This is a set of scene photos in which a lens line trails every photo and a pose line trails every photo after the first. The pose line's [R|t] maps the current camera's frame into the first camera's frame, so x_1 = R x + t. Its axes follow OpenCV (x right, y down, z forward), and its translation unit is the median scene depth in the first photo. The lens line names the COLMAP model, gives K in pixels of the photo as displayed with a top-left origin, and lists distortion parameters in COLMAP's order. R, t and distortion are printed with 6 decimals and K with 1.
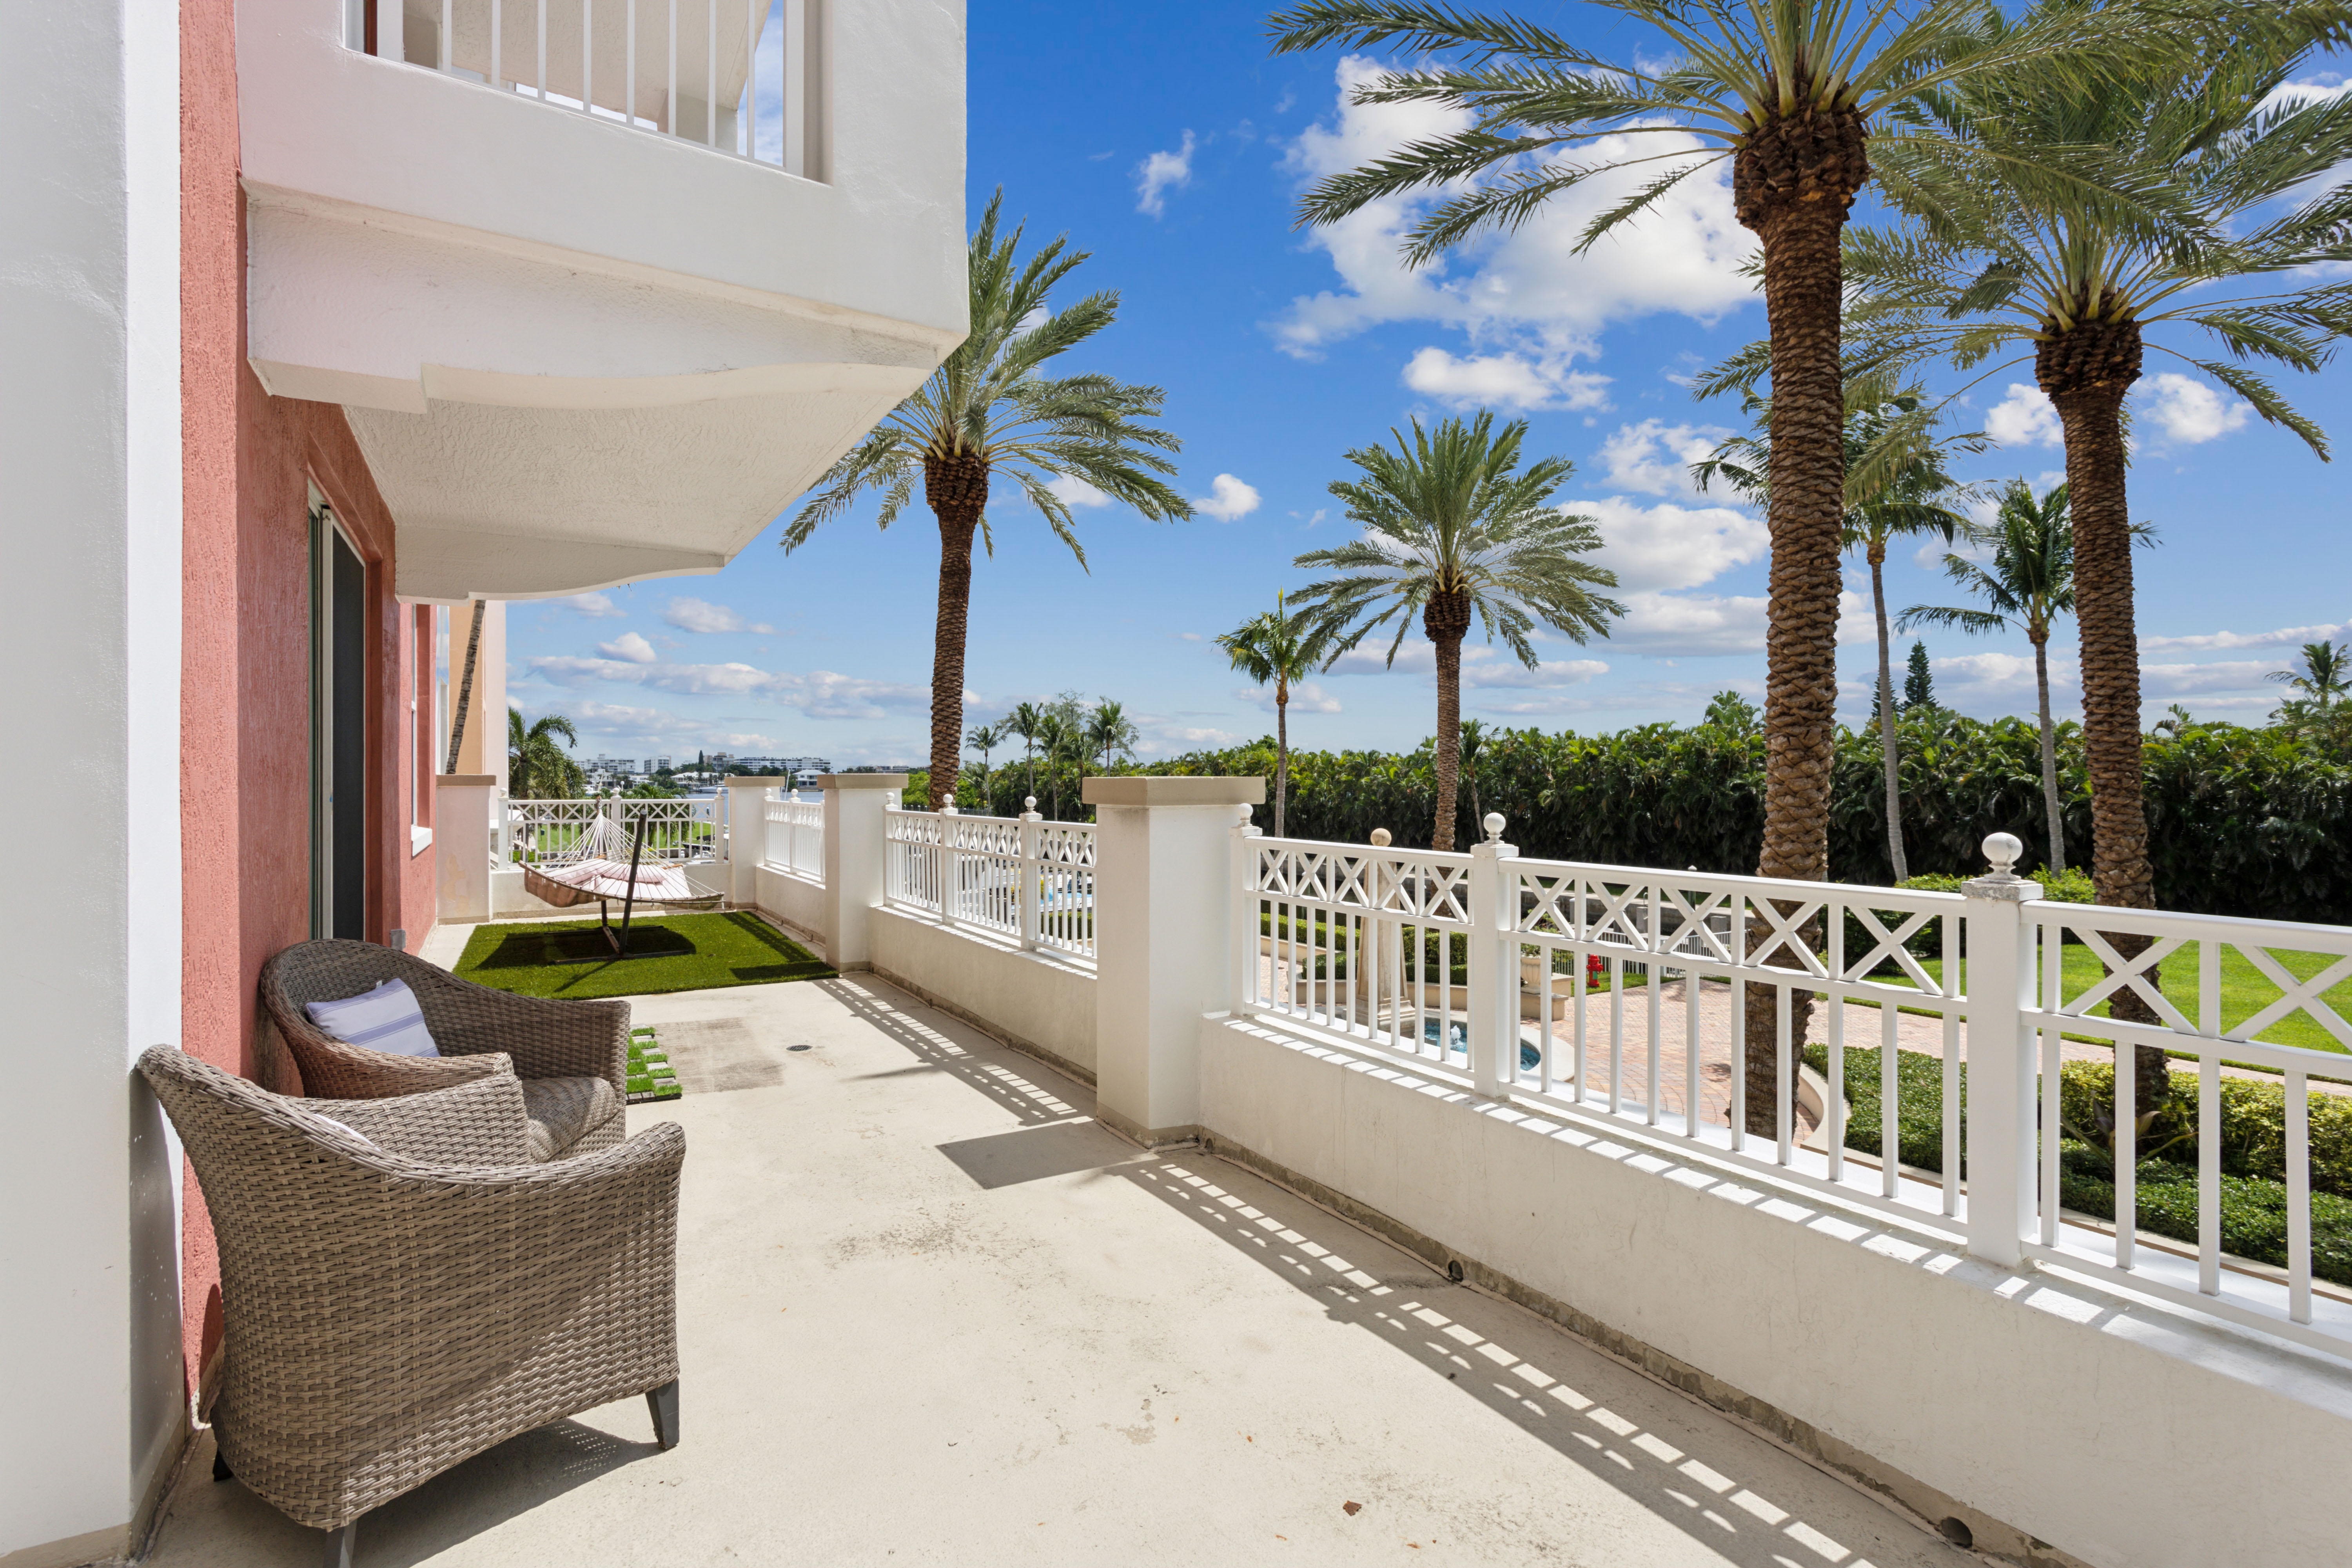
lens RADIAL K [[1133.8, 0, 1179.8], [0, 1133.8, 762.9], [0, 0, 1]] dist [0.014569, -0.001315]
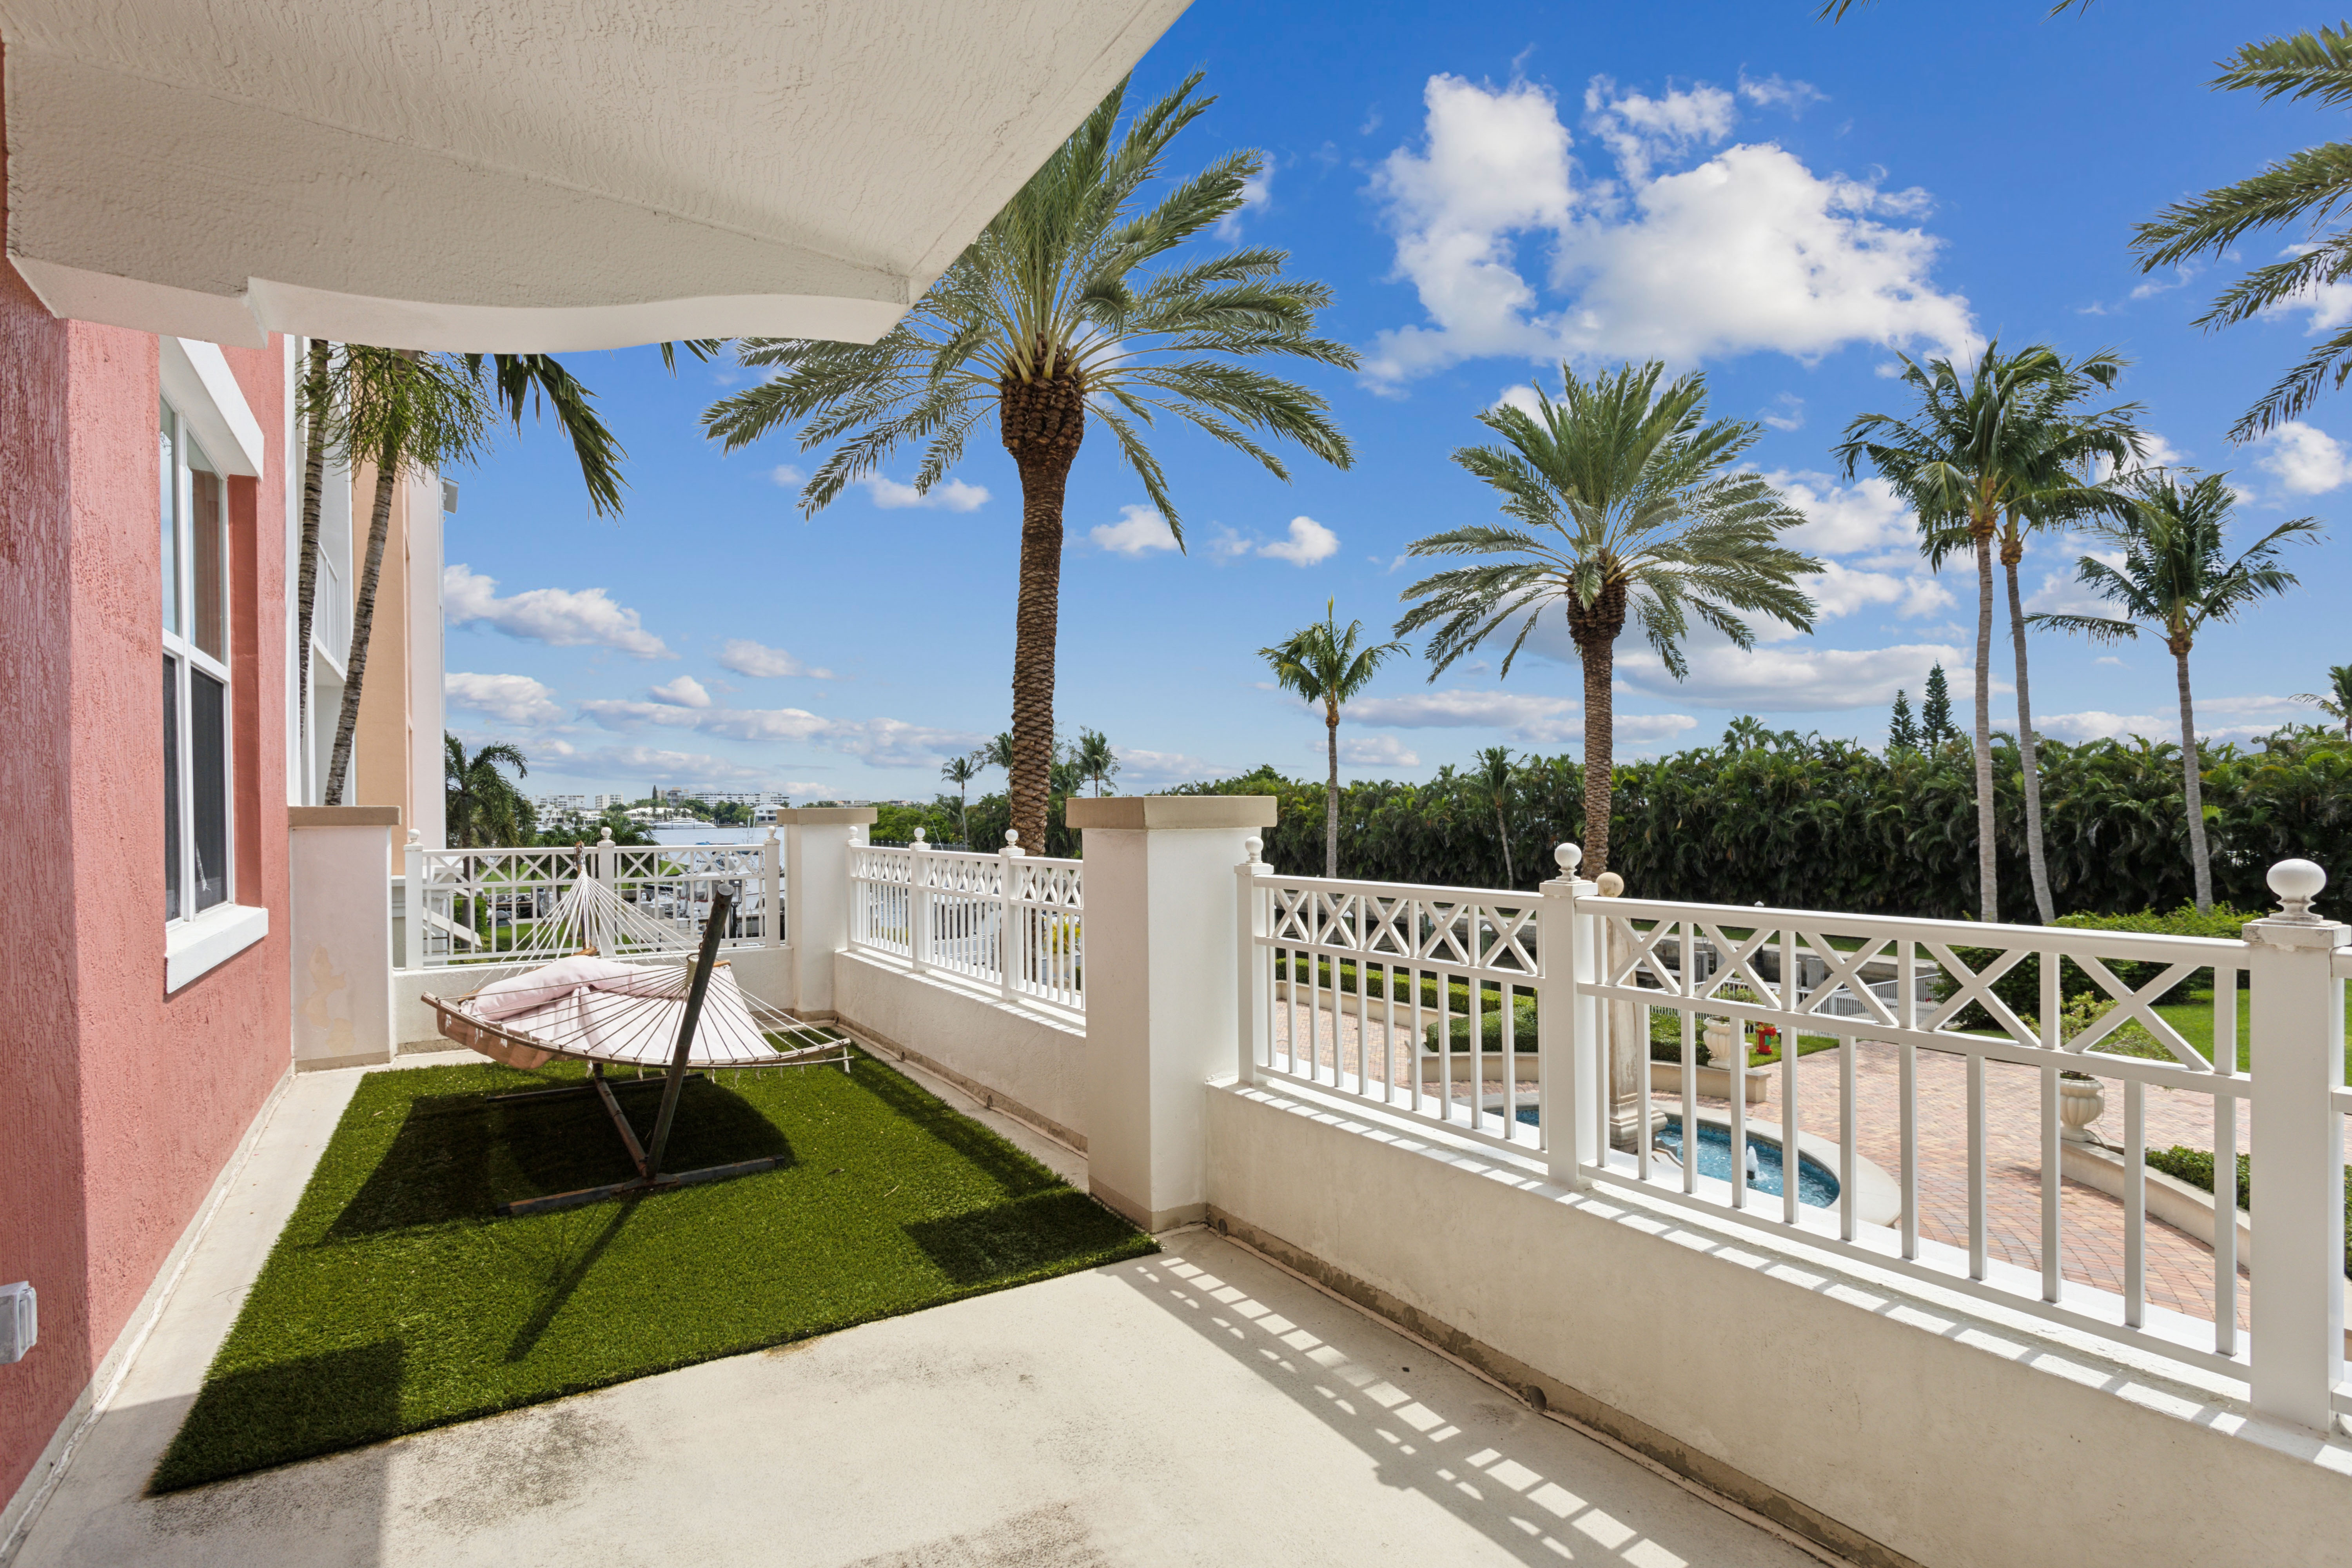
lens RADIAL K [[1130.1, 0, 1182.2], [0, 1130.1, 809.7], [0, 0, 1]] dist [0.006477, -0.000251]
pose [[0.999218, -0.006090, 0.039080, -0.071104], [0.005603, 0.999905, 0.012567, 0.002402], [-0.039152, -0.012338, 0.999157, 0.129150]]
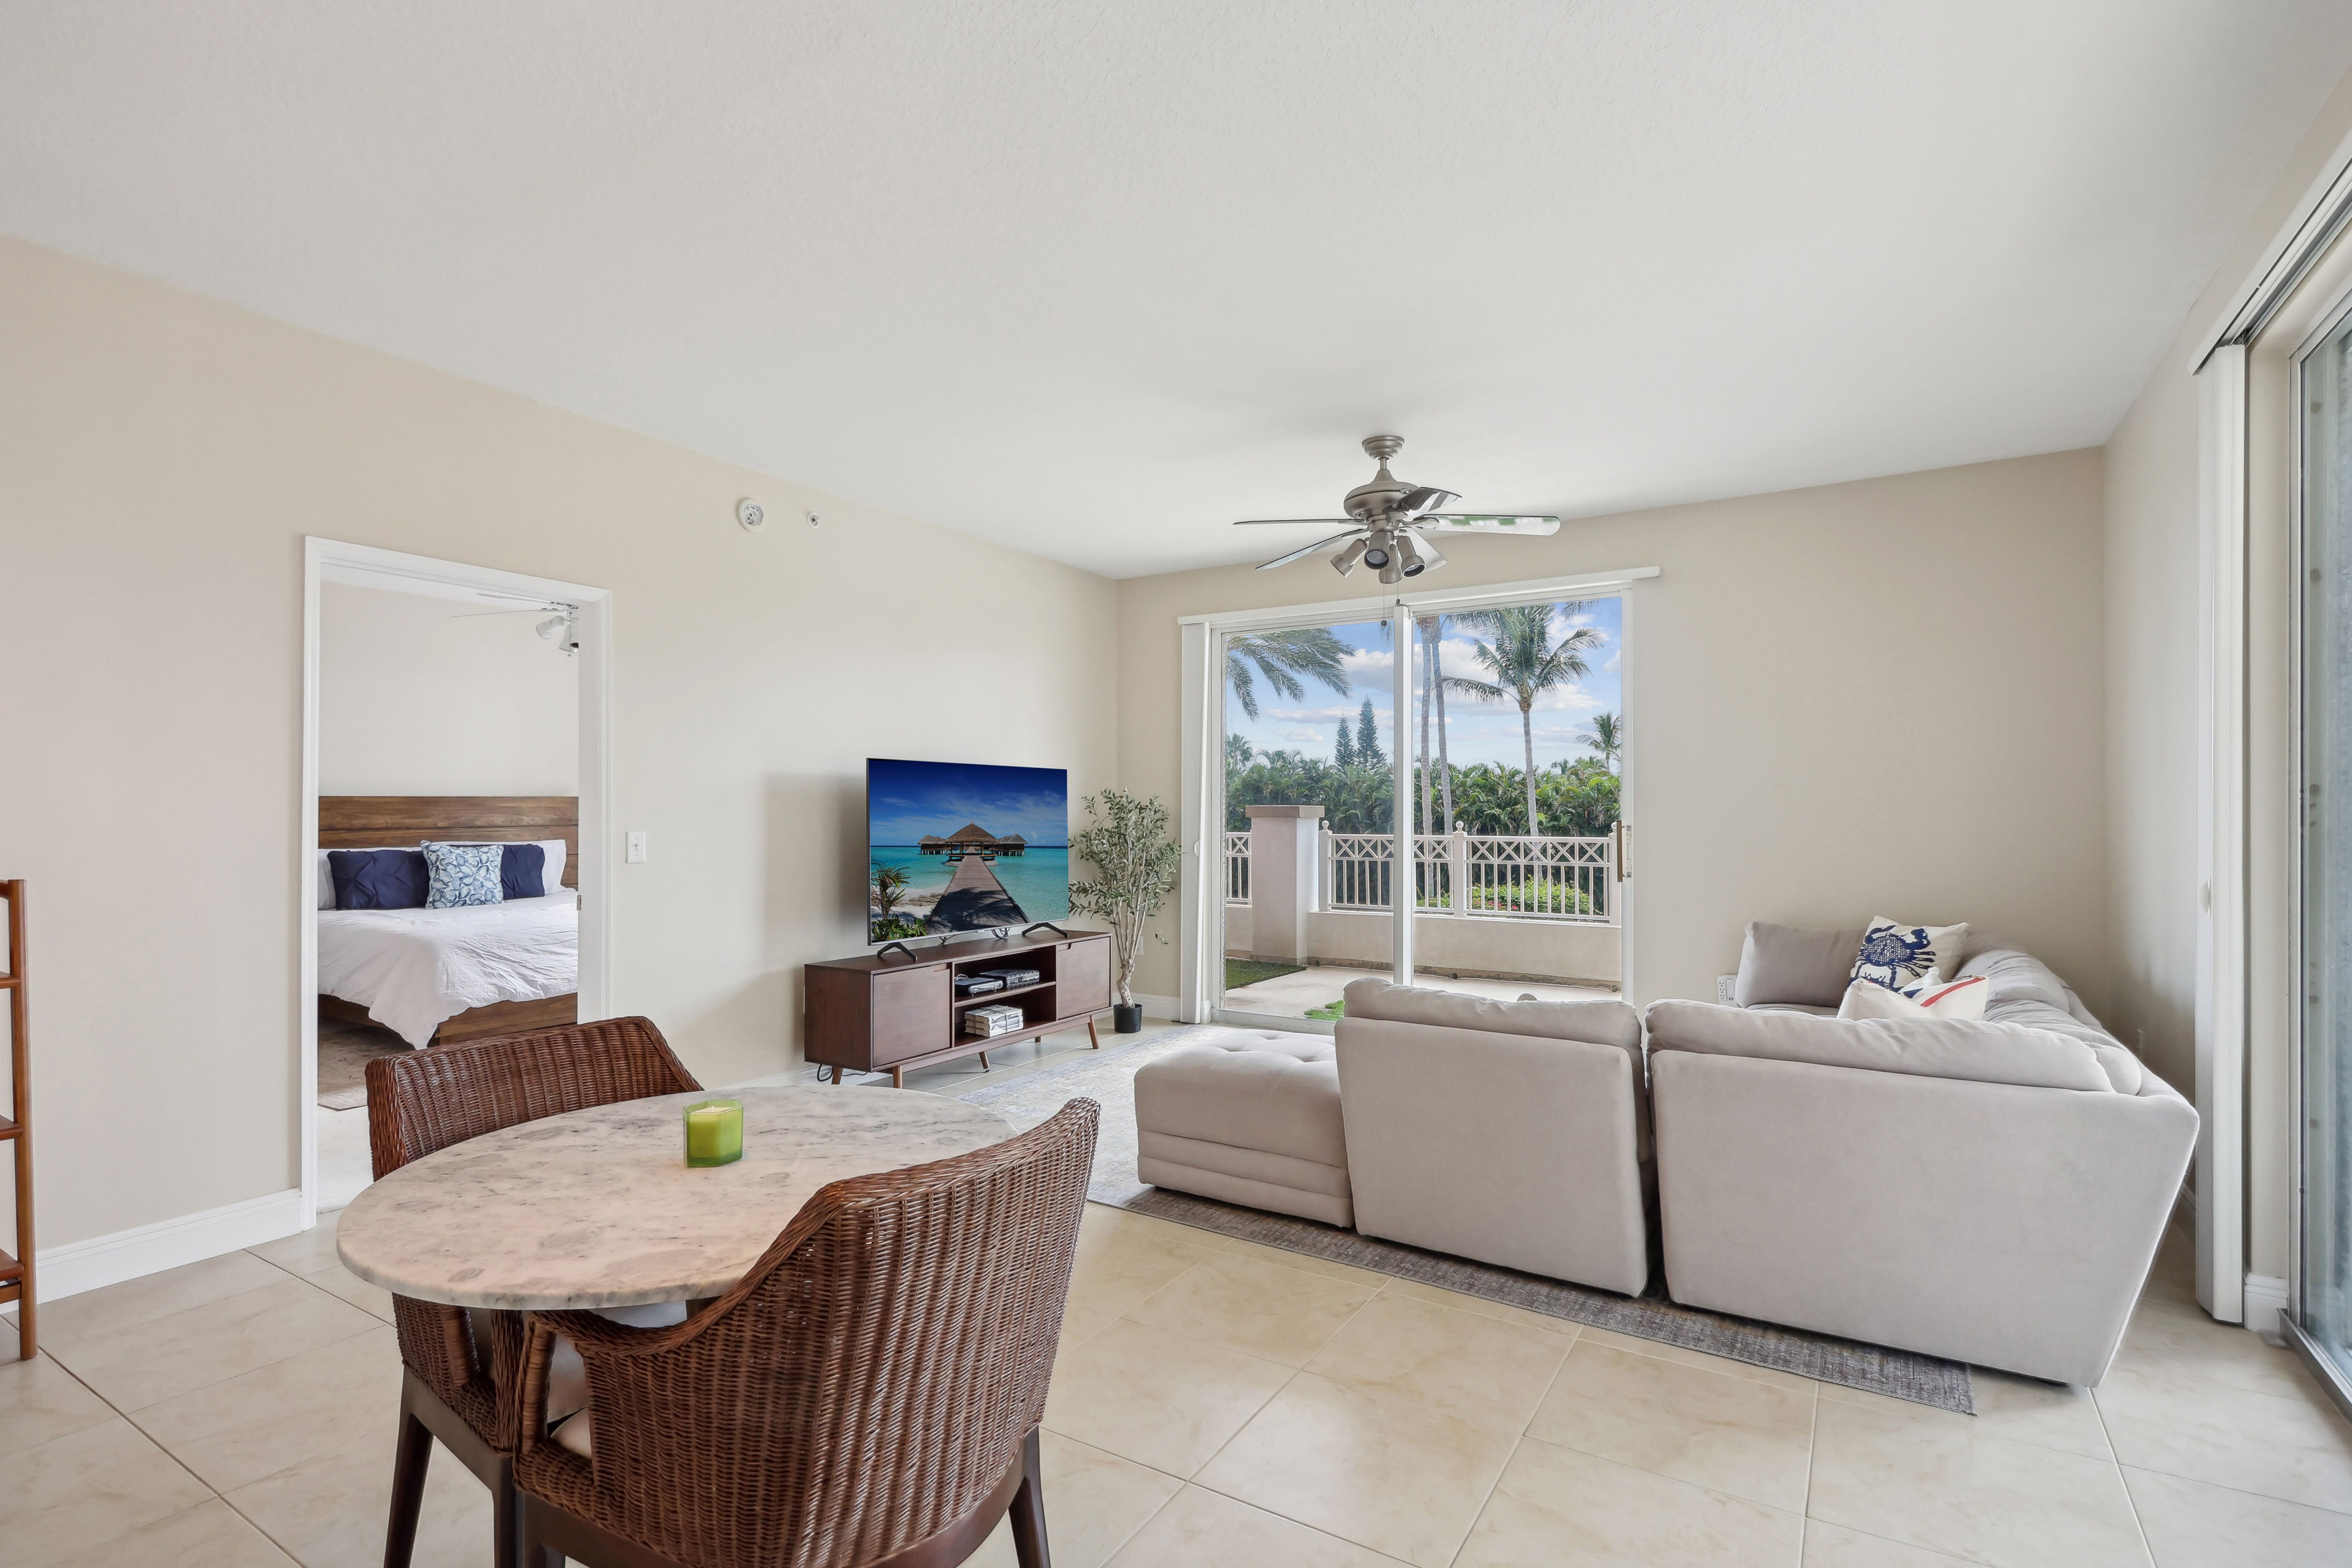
lens RADIAL K [[1149.0, 0, 1176.0], [0, 1149.0, 784.0], [0, 0, 1]] dist [0.002391, 0.000044]
pose [[0.887193, 0.014470, 0.461172, -0.228994], [-0.010475, 0.999882, -0.011221, 0.000702], [-0.461280, 0.005124, 0.887240, -0.007769]]
